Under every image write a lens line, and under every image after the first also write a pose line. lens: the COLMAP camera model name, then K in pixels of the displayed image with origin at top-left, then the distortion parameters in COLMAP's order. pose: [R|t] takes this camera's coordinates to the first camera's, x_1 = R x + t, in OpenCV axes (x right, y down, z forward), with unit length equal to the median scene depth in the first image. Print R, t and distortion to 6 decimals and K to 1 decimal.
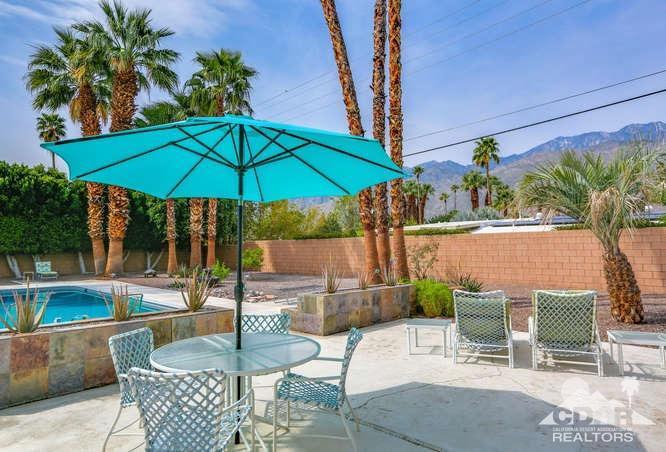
lens RADIAL K [[429.5, 0, 328.6], [0, 429.5, 225.4], [0, 0, 1]] dist [-0.052926, 0.068112]
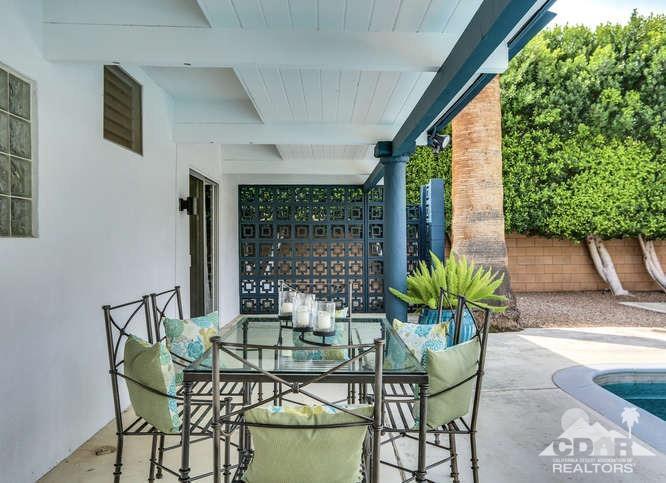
lens RADIAL K [[546.0, 0, 333.0], [0, 546.0, 241.5], [0, 0, 1]] dist [-0.004232, 0.002658]
pose [[0.712293, 0.002097, -0.701879, -0.568409], [0.038350, 0.998385, 0.041903, 0.037707], [0.700834, -0.056764, 0.711062, 0.434558]]
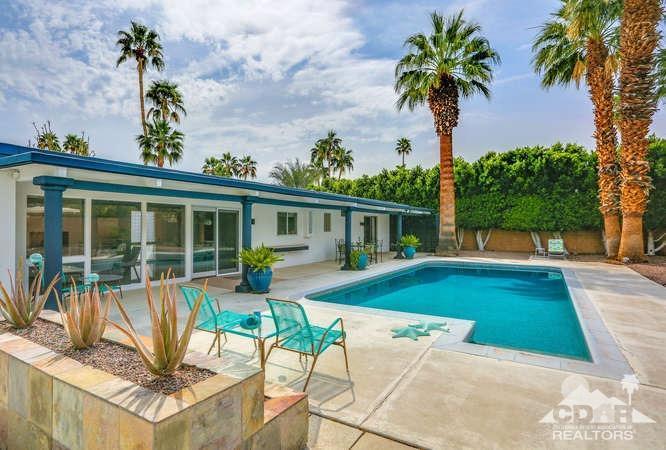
lens RADIAL K [[360.6, 0, 334.7], [0, 360.6, 223.2], [0, 0, 1]] dist [-0.023009, 0.019553]
pose [[0.248343, -0.000784, -0.968672, 0.014171], [0.044851, 0.998937, 0.010690, 0.015898], [0.967633, -0.046100, 0.248114, 0.289883]]
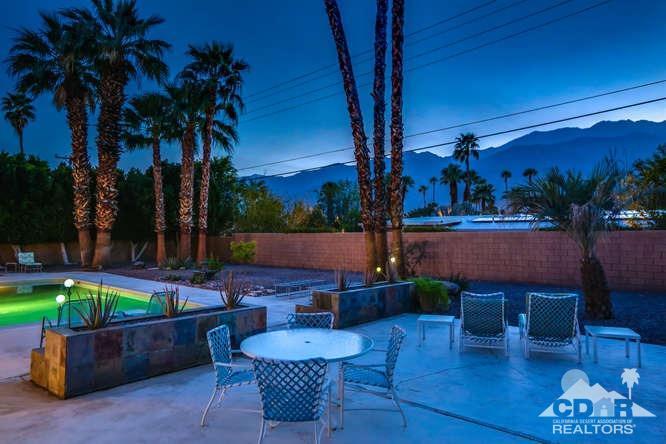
lens RADIAL K [[437.0, 0, 333.0], [0, 437.0, 222.0], [0, 0, 1]] dist [-0.051130, 0.082797]
pose [[0.997683, 0.016644, 0.065973, -0.034284], [-0.017758, 0.999709, 0.016335, -0.013154], [-0.065682, -0.017468, 0.997688, -0.041811]]
